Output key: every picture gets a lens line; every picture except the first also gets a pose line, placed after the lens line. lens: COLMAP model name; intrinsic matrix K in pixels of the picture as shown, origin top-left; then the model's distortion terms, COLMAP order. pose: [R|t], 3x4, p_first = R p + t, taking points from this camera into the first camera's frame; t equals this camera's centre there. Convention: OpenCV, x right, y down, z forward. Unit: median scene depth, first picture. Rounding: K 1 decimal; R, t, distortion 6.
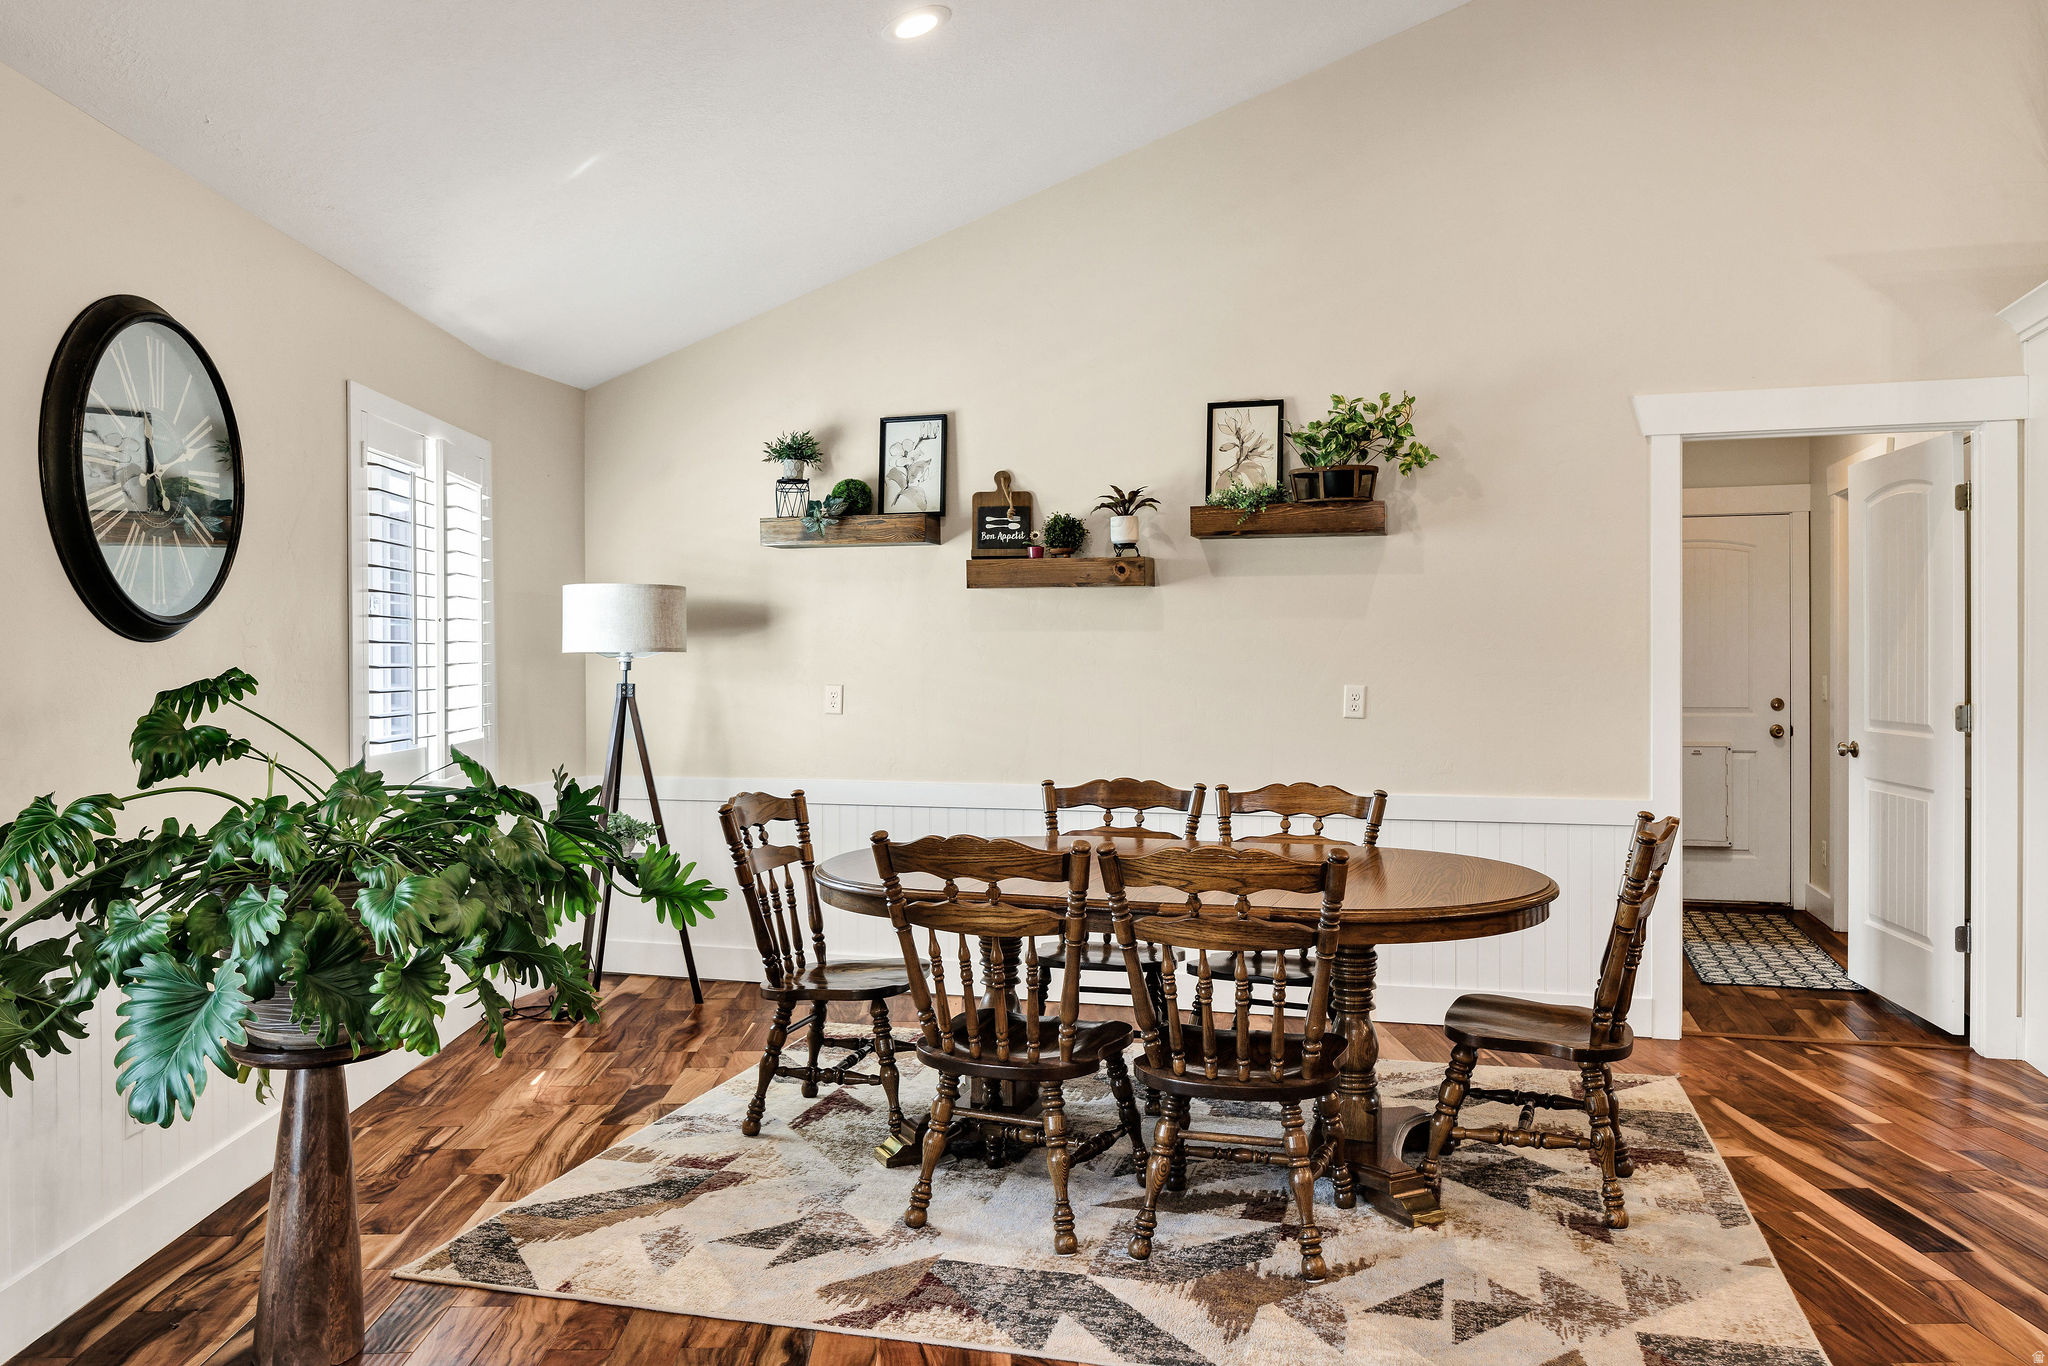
lens RADIAL K [[1551.0, 0, 1029.1], [0, 1551.0, 683.4], [0, 0, 1]] dist [0.000188, -0.001032]
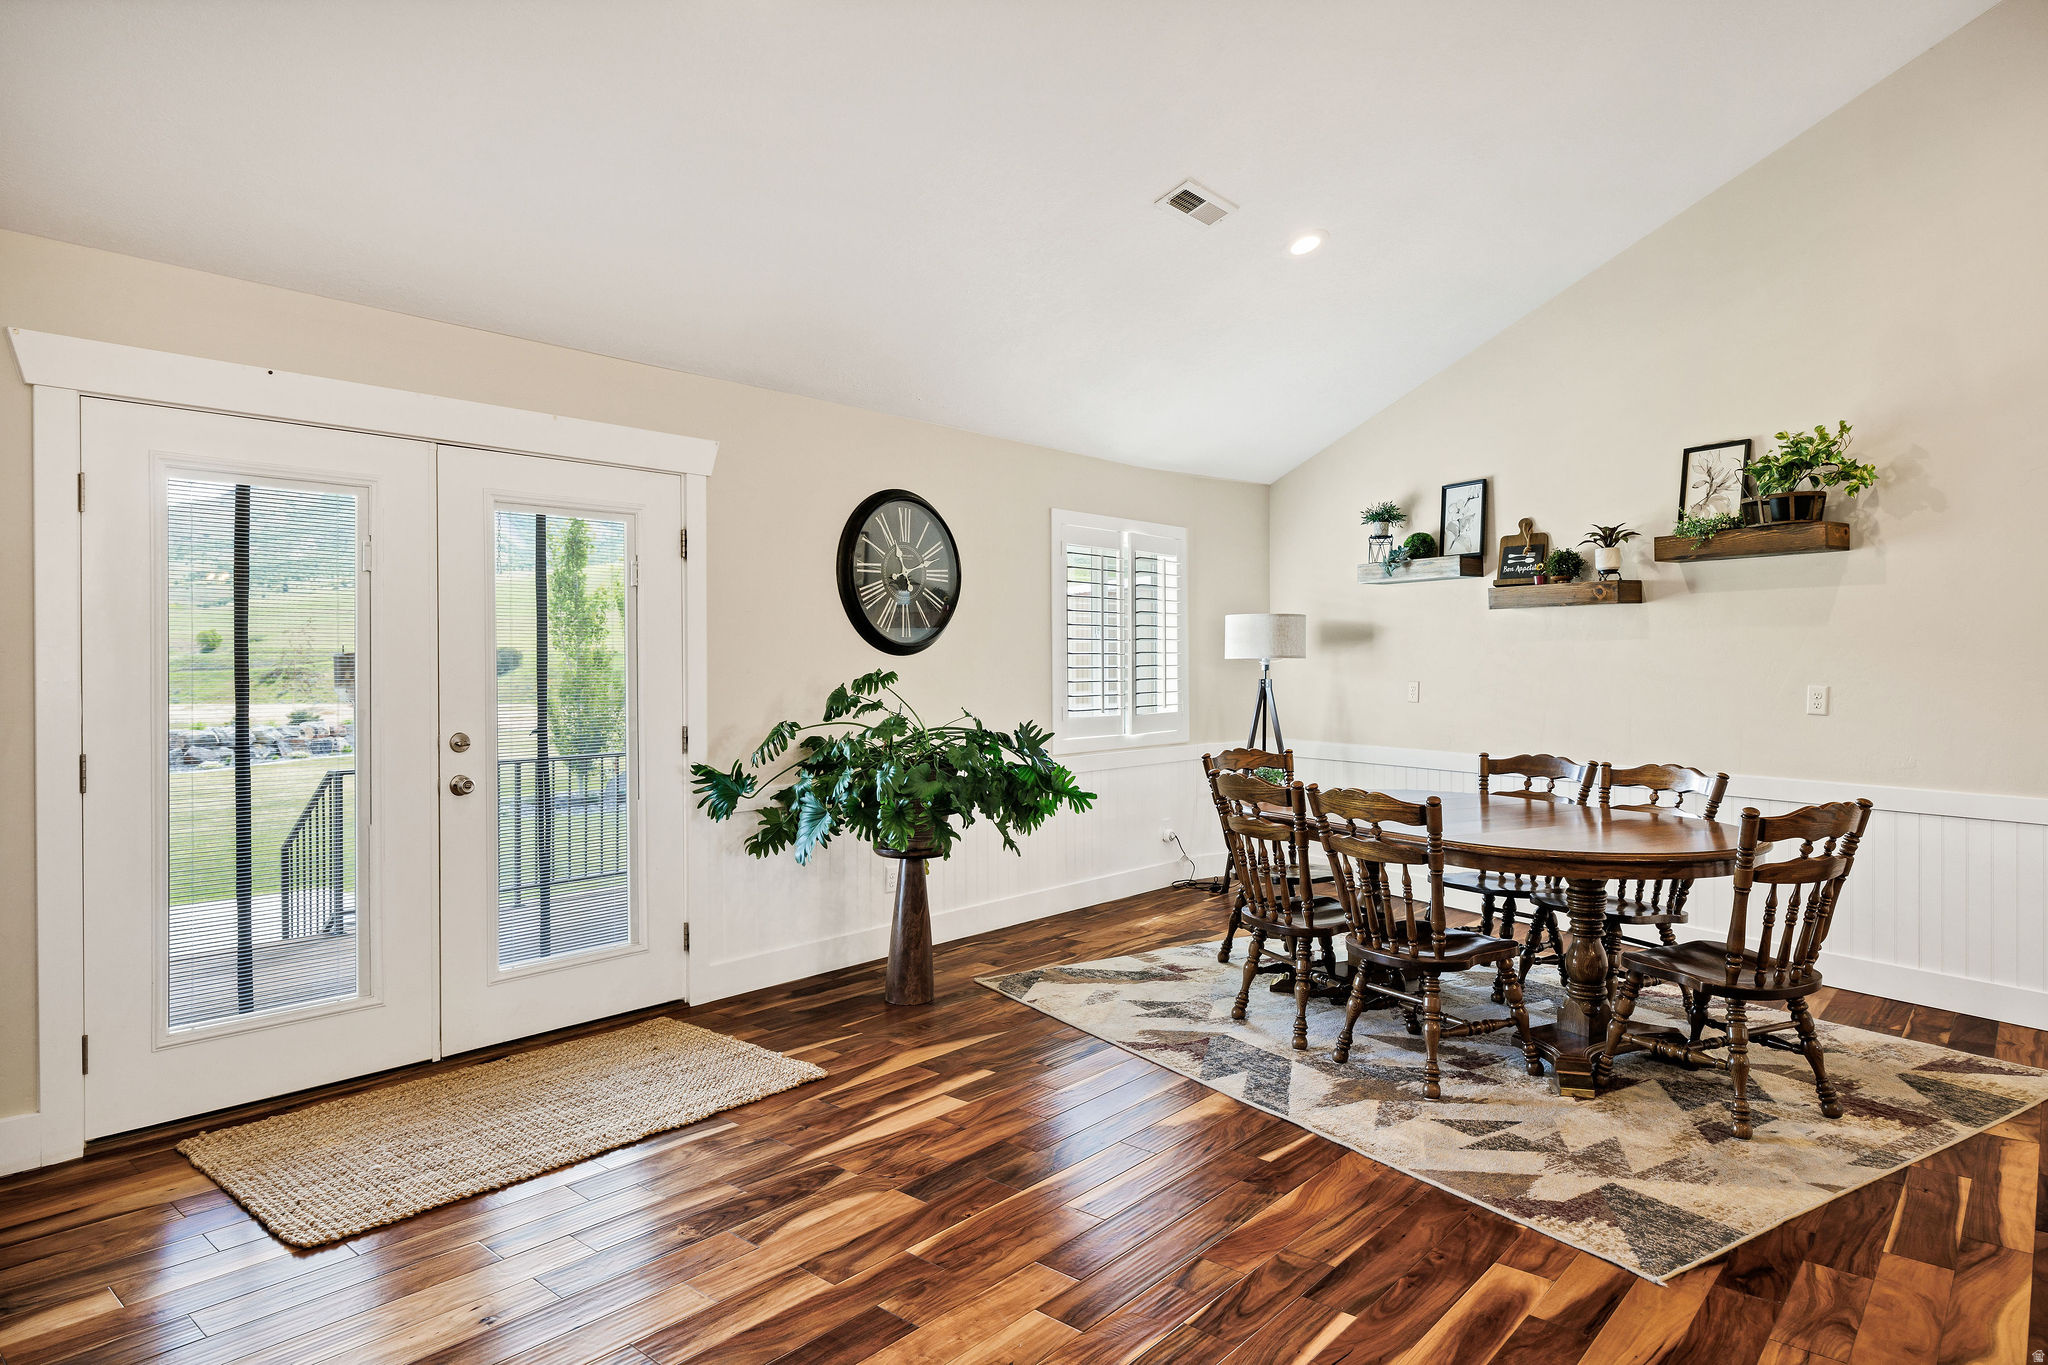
lens RADIAL K [[1220.7, 0, 979.9], [0, 1220.7, 665.6], [0, 0, 1]] dist [0.013427, -0.002923]
pose [[0.717332, 0.000093, -0.696731, 0.397491], [-0.008277, 0.999931, -0.008388, -0.000670], [0.696682, 0.011784, 0.717283, -0.060222]]
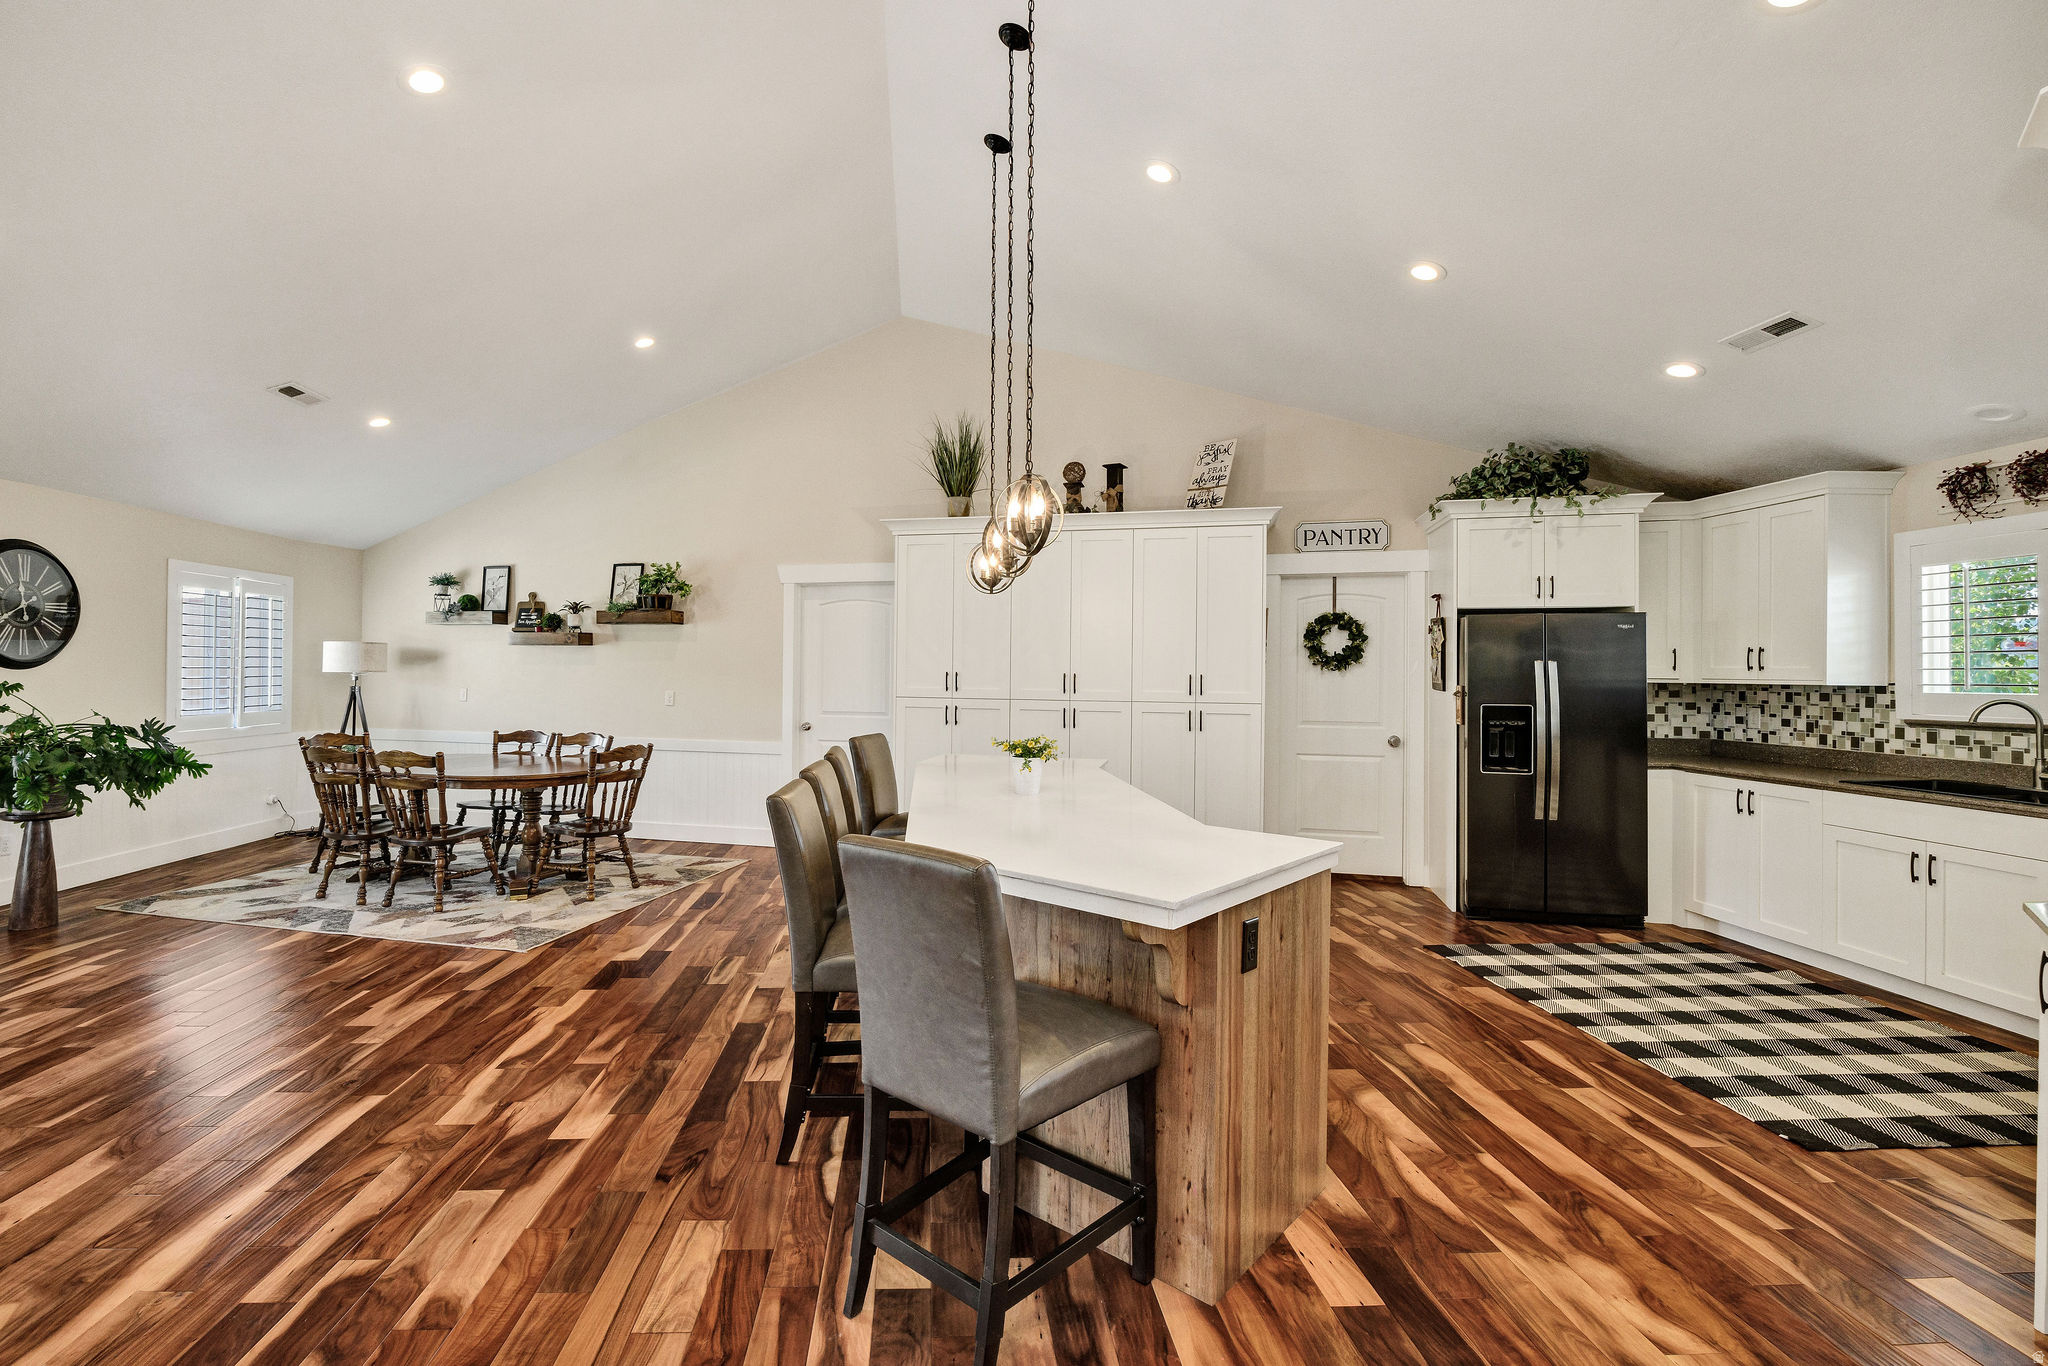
lens RADIAL K [[957.4, 0, 998.3], [0, 957.4, 667.6], [0, 0, 1]] dist [-0.017077, 0.001001]
pose [[0.999467, 0.012485, 0.030147, 0.650495], [-0.011899, 0.999738, -0.019549, -0.011571], [-0.030383, 0.019179, 0.999354, -0.403076]]
